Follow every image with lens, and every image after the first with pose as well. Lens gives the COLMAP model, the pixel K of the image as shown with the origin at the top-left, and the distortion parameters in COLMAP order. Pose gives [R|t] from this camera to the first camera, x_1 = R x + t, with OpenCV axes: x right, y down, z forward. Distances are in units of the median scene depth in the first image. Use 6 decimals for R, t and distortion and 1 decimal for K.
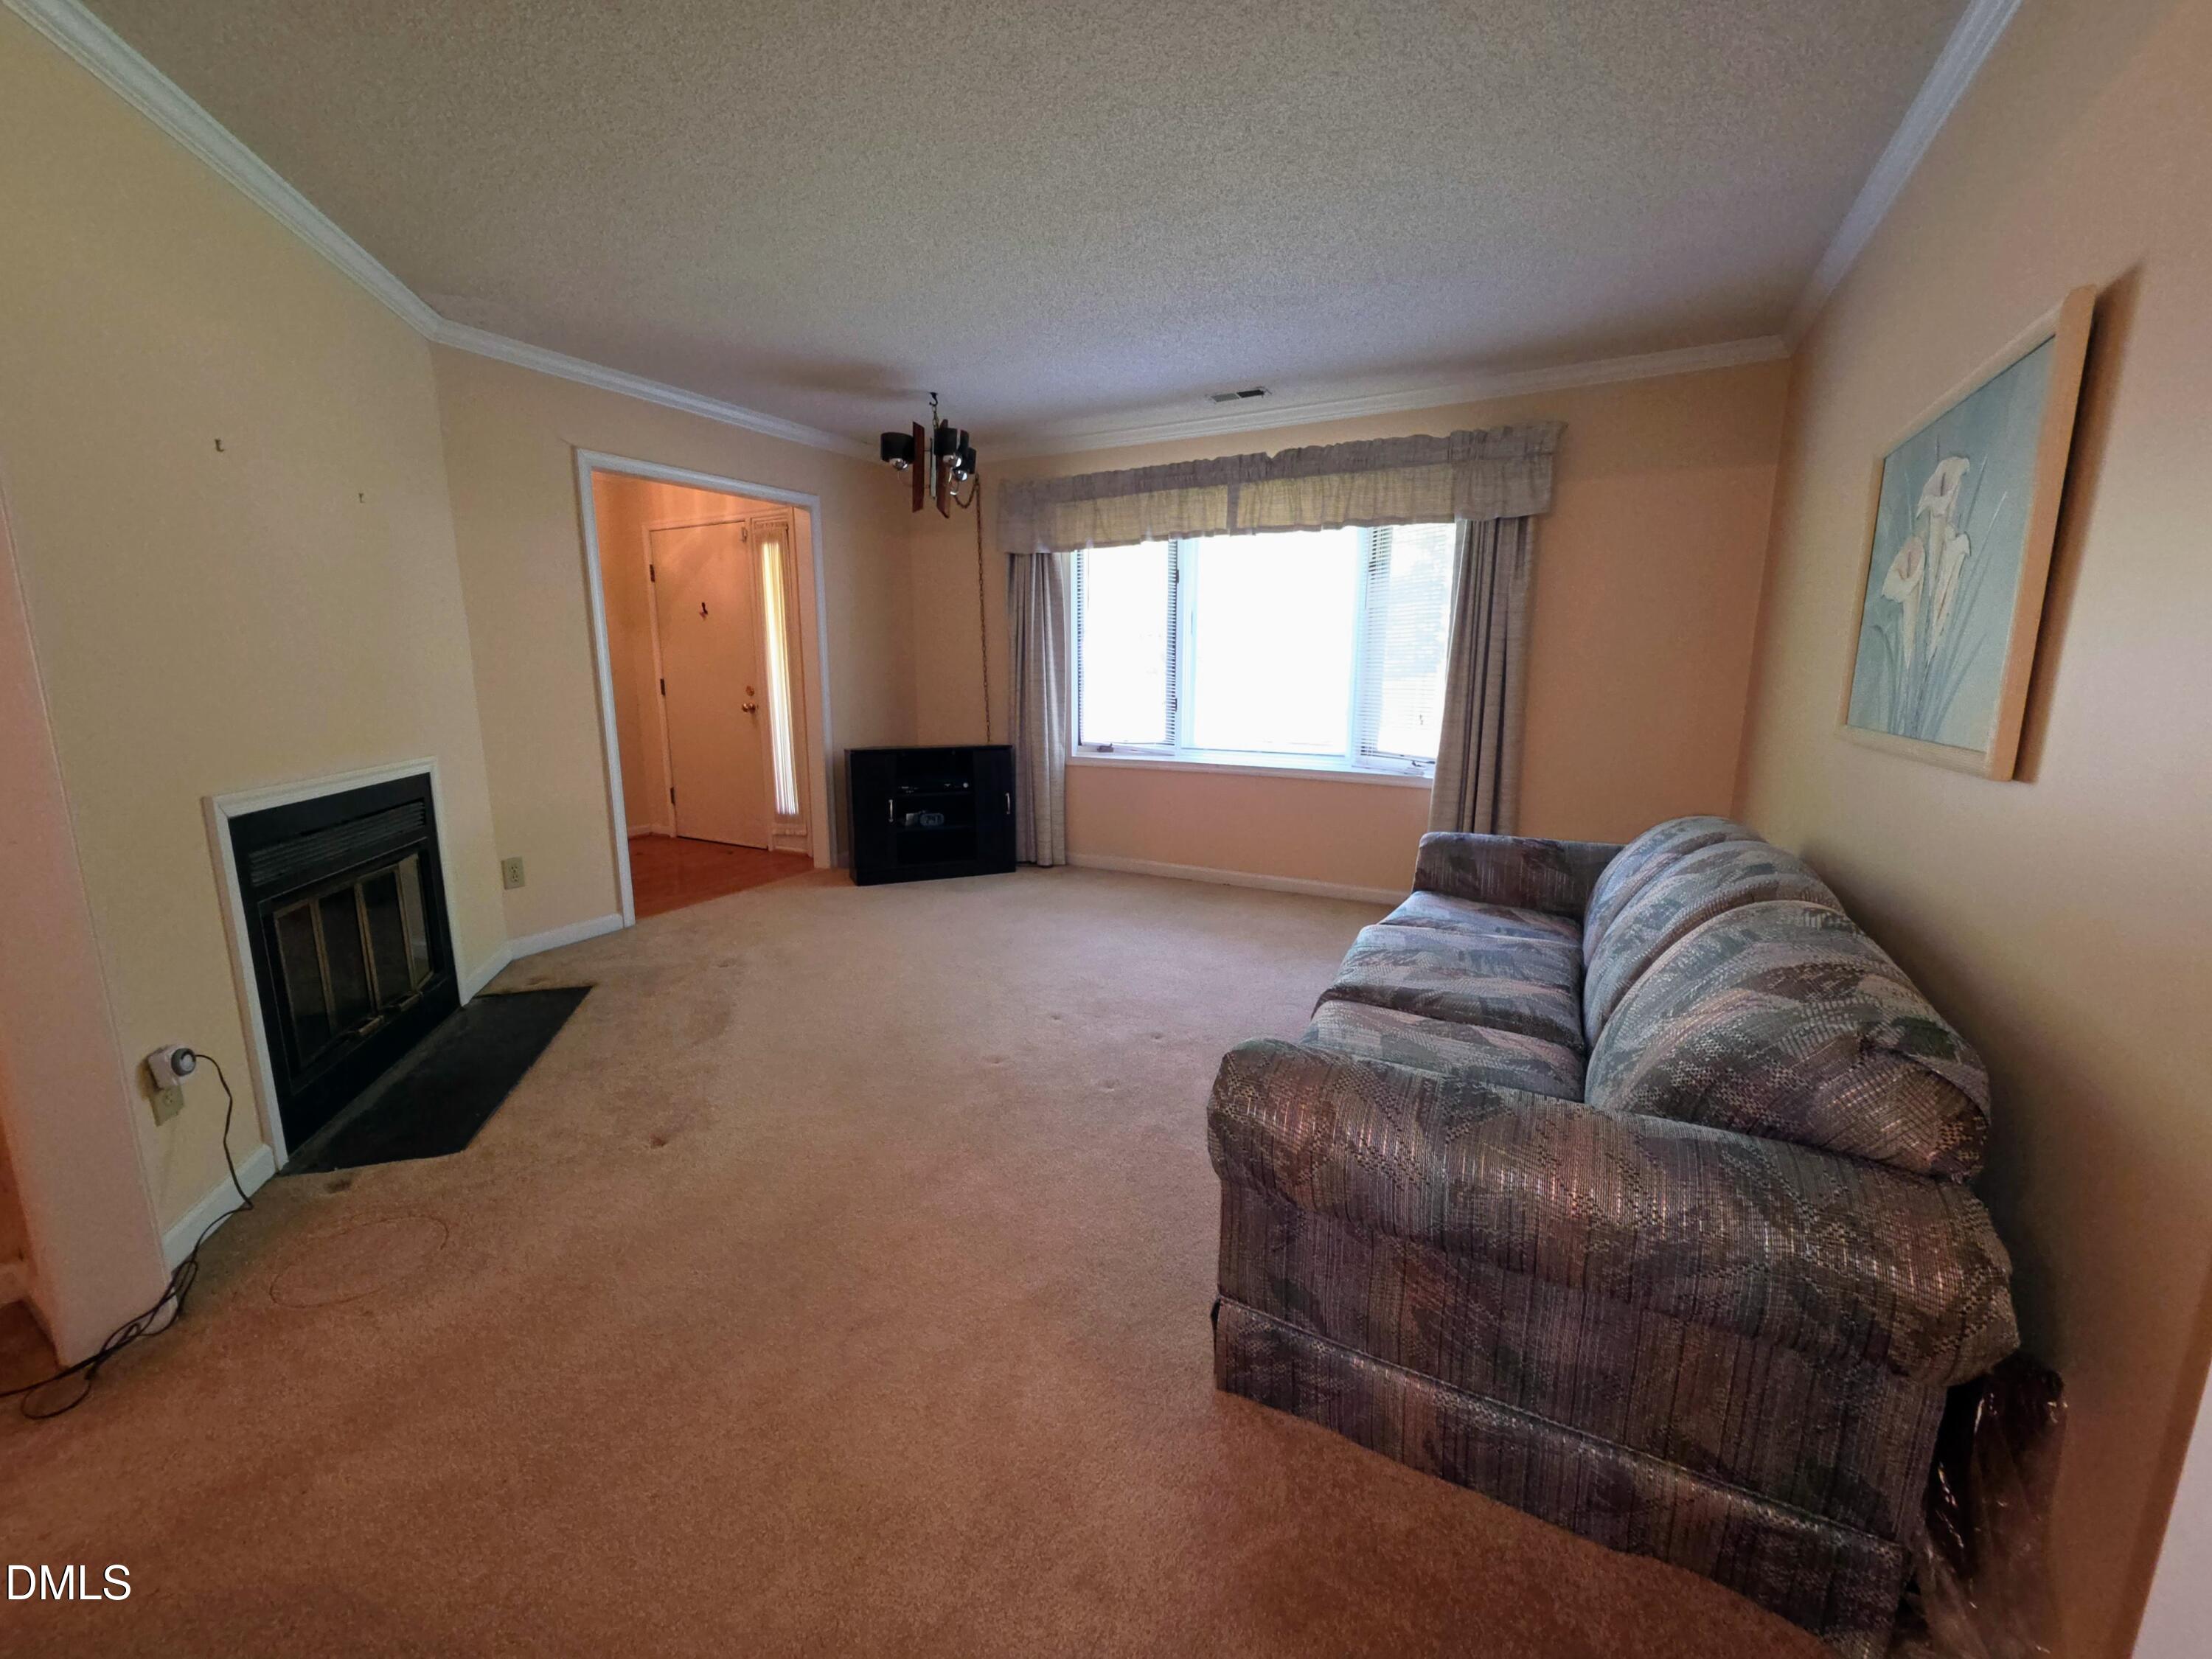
lens RADIAL K [[886.8, 0, 1104.5], [0, 886.8, 821.3], [0, 0, 1]] dist [-0.001506, -0.000327]
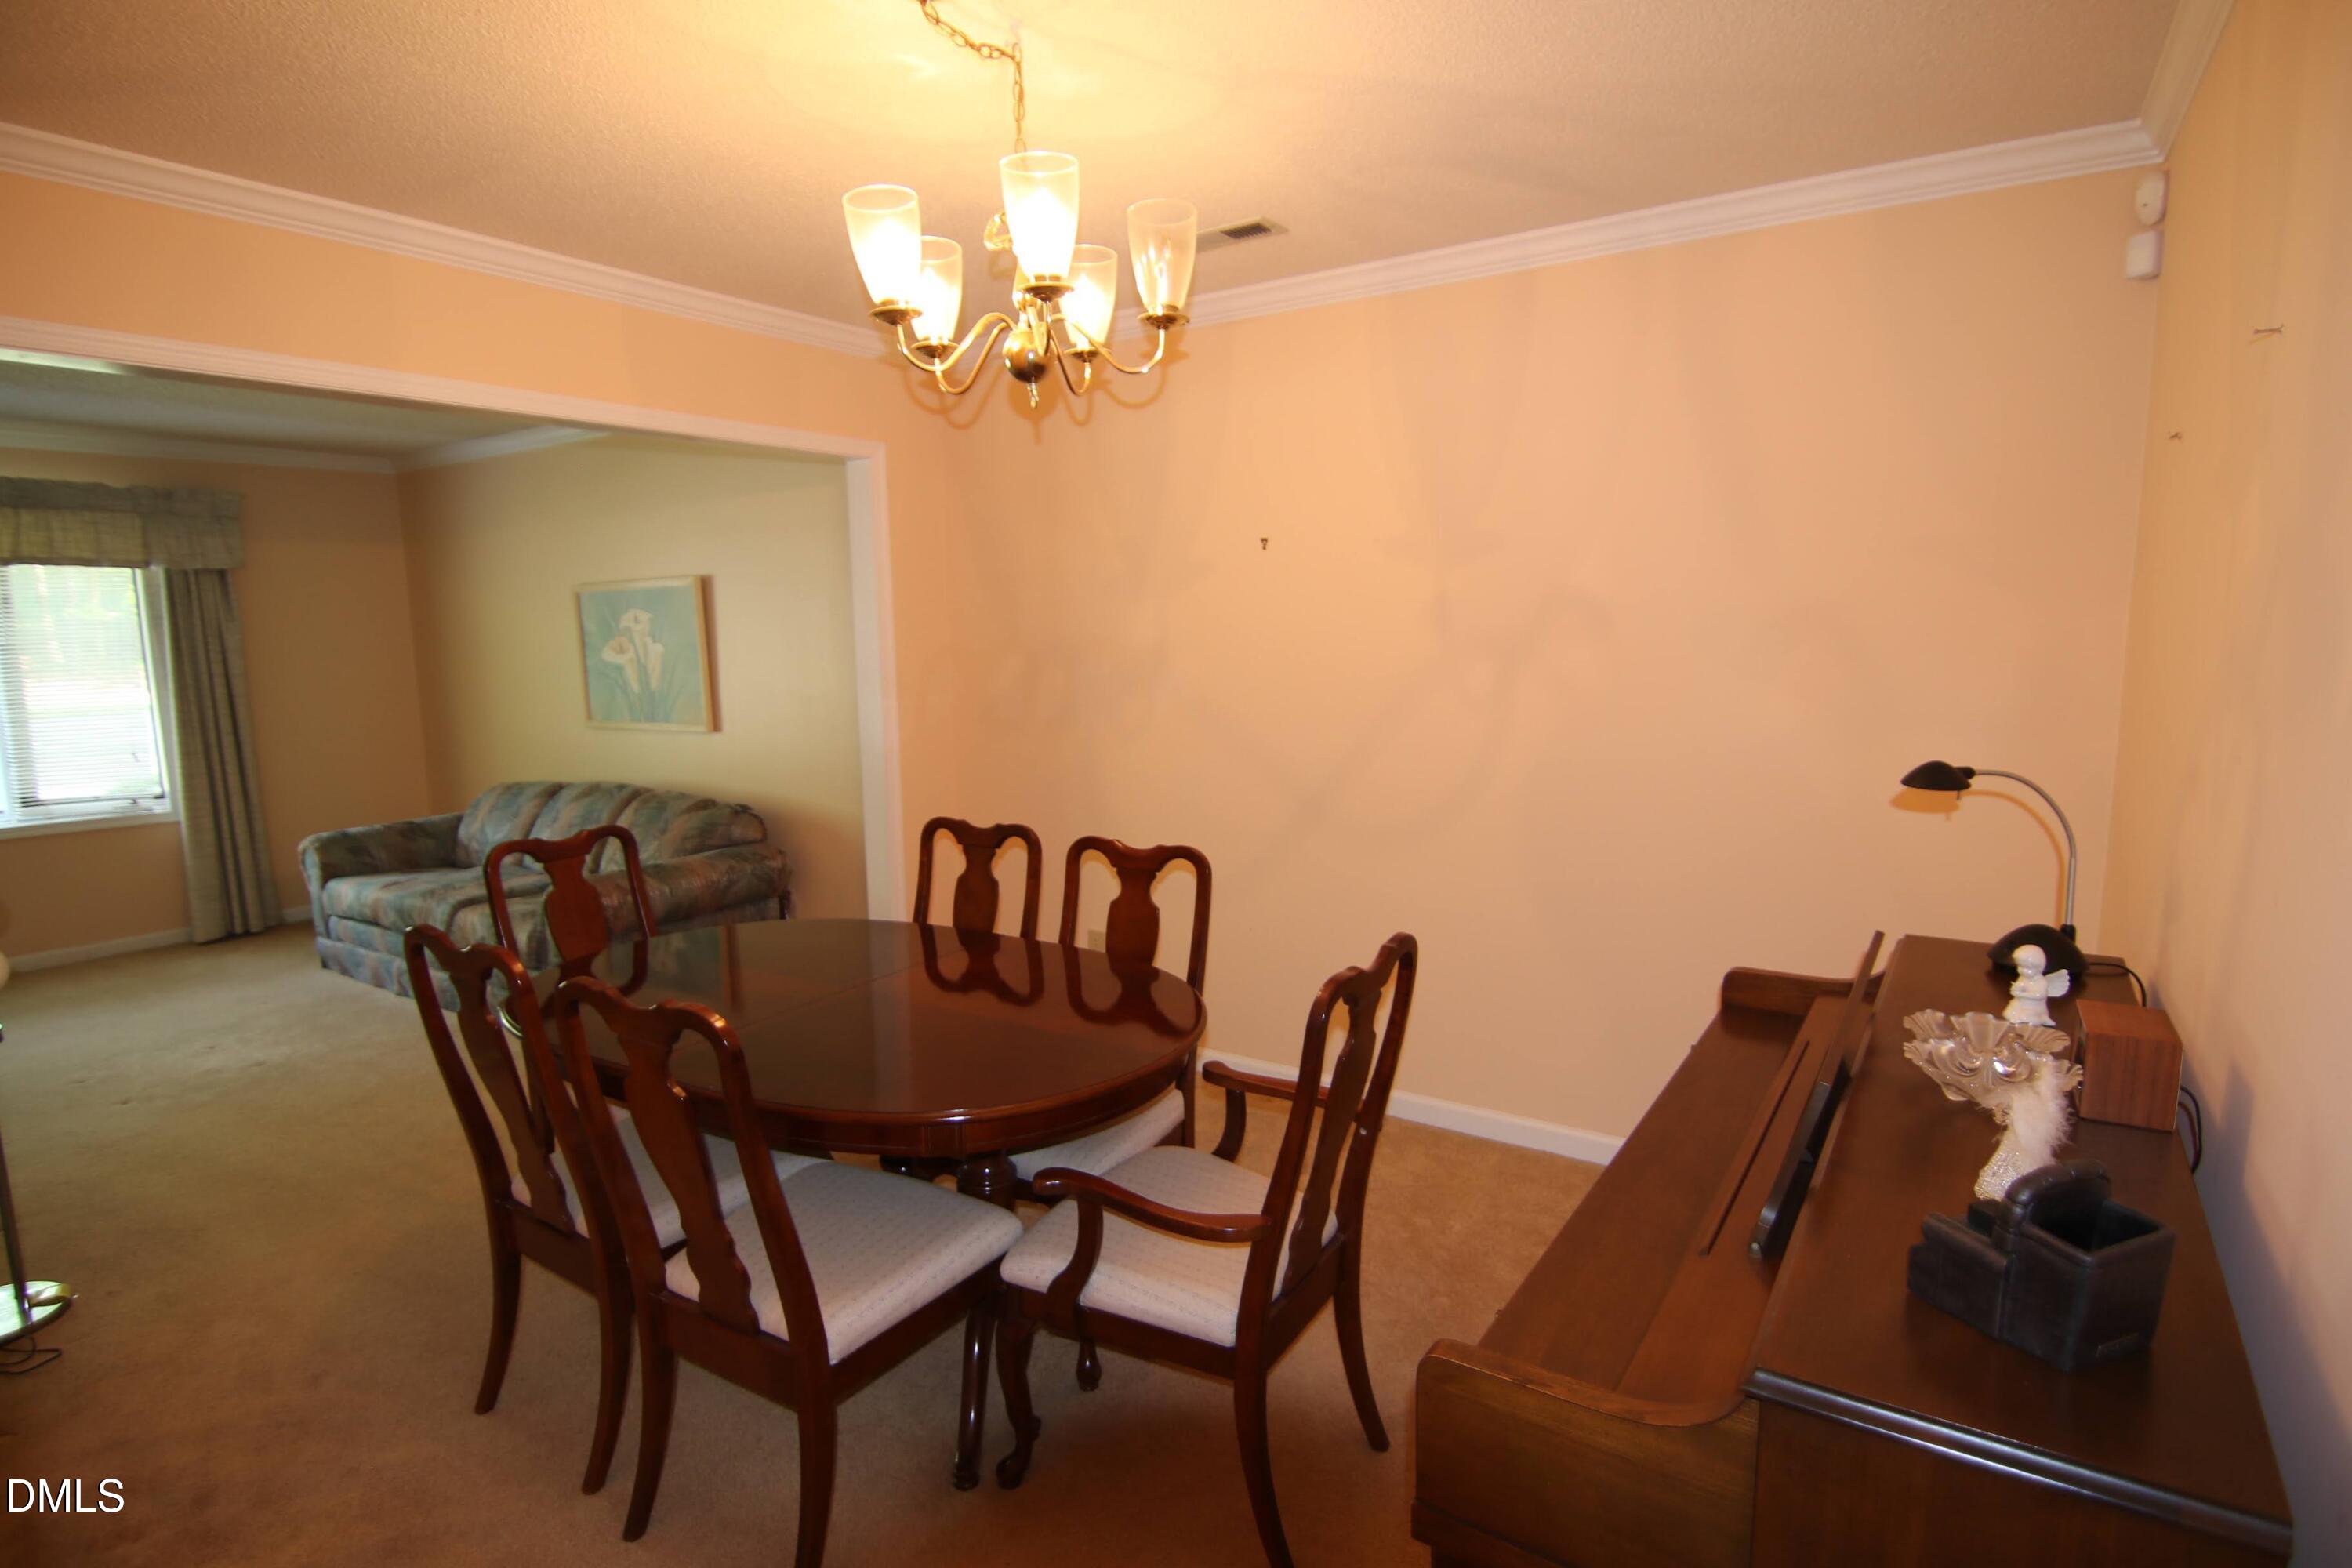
lens RADIAL K [[1167.7, 0, 1185.9], [0, 1167.7, 798.8], [0, 0, 1]] dist [-0.026100, -0.000937]
pose [[0.070879, -0.153122, 0.985662, -0.859682], [0.191437, 0.971867, 0.137213, -0.019258], [-0.978942, 0.178967, 0.098198, -0.280394]]
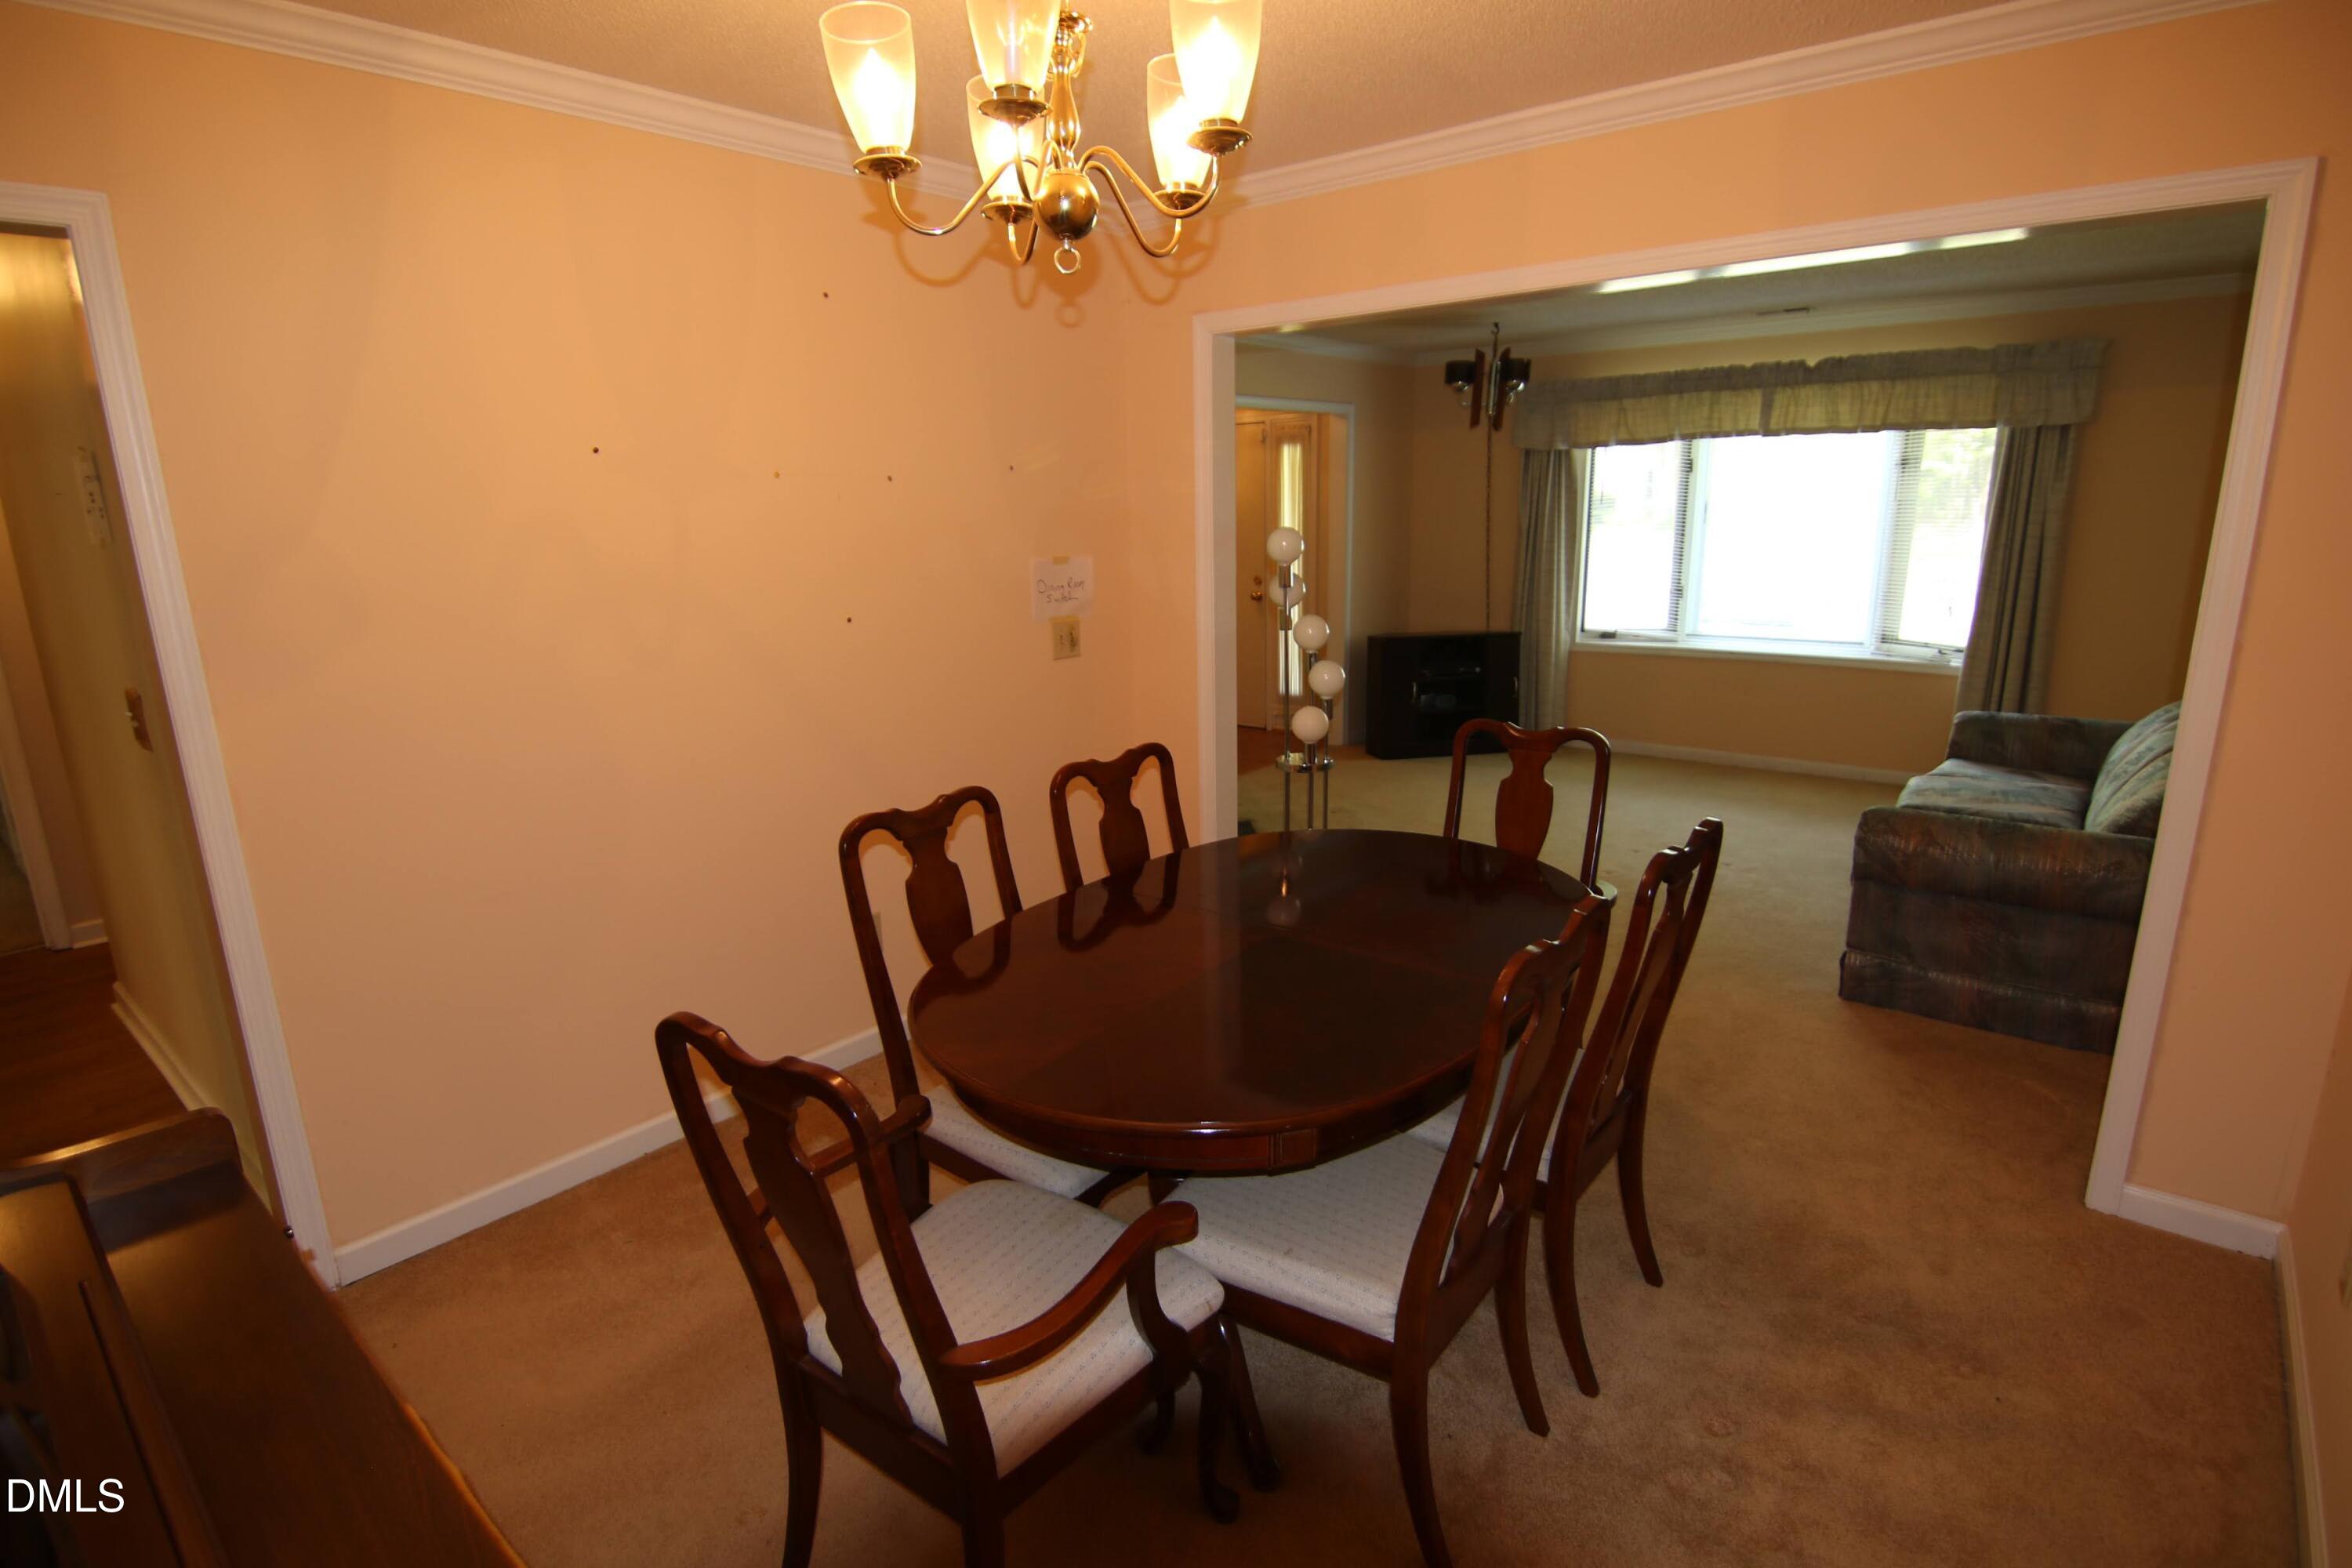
lens RADIAL K [[1167.7, 0, 1185.9], [0, 1167.7, 798.8], [0, 0, 1]] dist [-0.026100, -0.000937]
pose [[0.978537, 0.026482, -0.204363, -0.258742], [-0.012703, 0.997574, 0.068444, 0.028257], [0.205680, -0.064379, 0.976499, -0.568610]]
